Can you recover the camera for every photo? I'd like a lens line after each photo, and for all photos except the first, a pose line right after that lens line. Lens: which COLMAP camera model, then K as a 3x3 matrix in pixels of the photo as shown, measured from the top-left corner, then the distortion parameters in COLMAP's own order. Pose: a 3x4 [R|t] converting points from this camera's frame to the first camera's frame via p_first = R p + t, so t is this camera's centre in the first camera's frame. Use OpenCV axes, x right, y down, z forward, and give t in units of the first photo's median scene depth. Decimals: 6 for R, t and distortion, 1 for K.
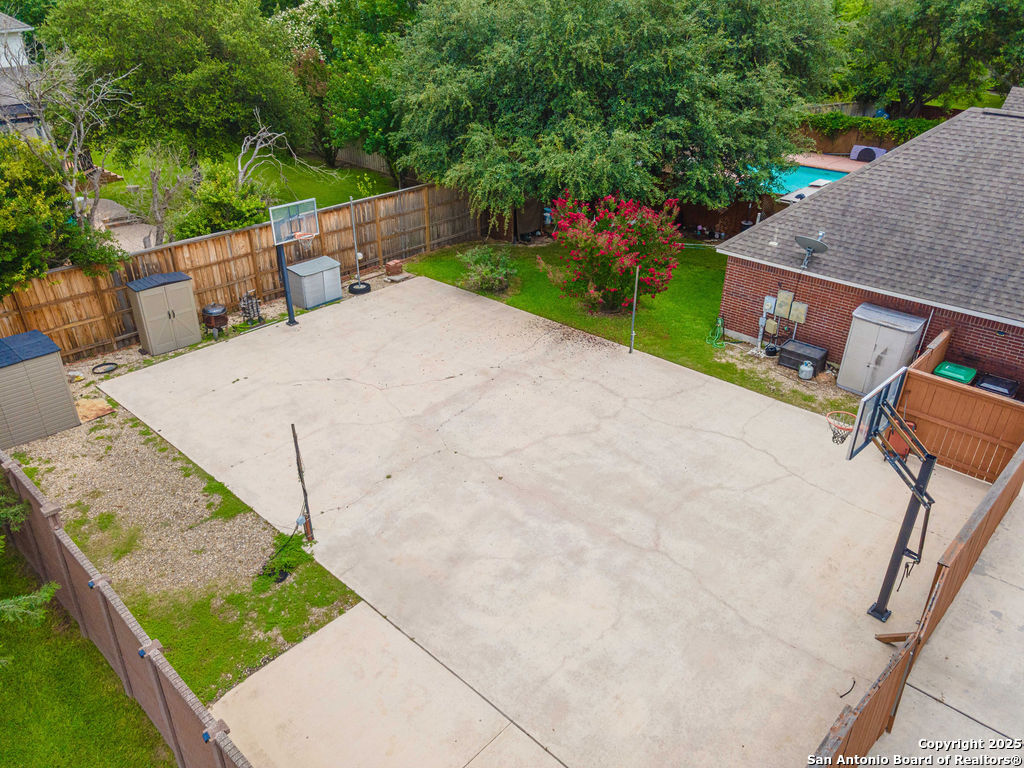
lens RADIAL K [[736.8, 0, 512.0], [0, 736.8, 384.0], [0, 0, 1]] dist [0.033917, 0.001845]
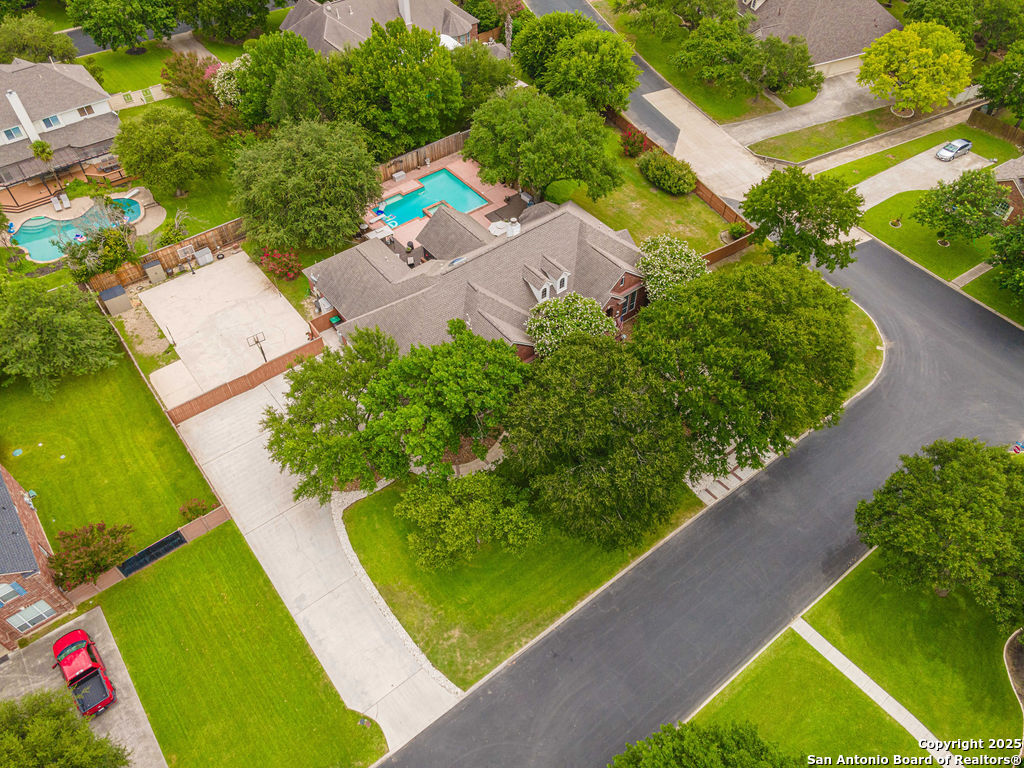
lens RADIAL K [[736.8, 0, 512.0], [0, 736.8, 384.0], [0, 0, 1]] dist [0.033917, 0.001845]
pose [[0.986850, 0.117735, -0.110748, 2.023648], [-0.073836, 0.937853, 0.339086, -1.118598], [0.143788, -0.326450, 0.934214, -2.717038]]
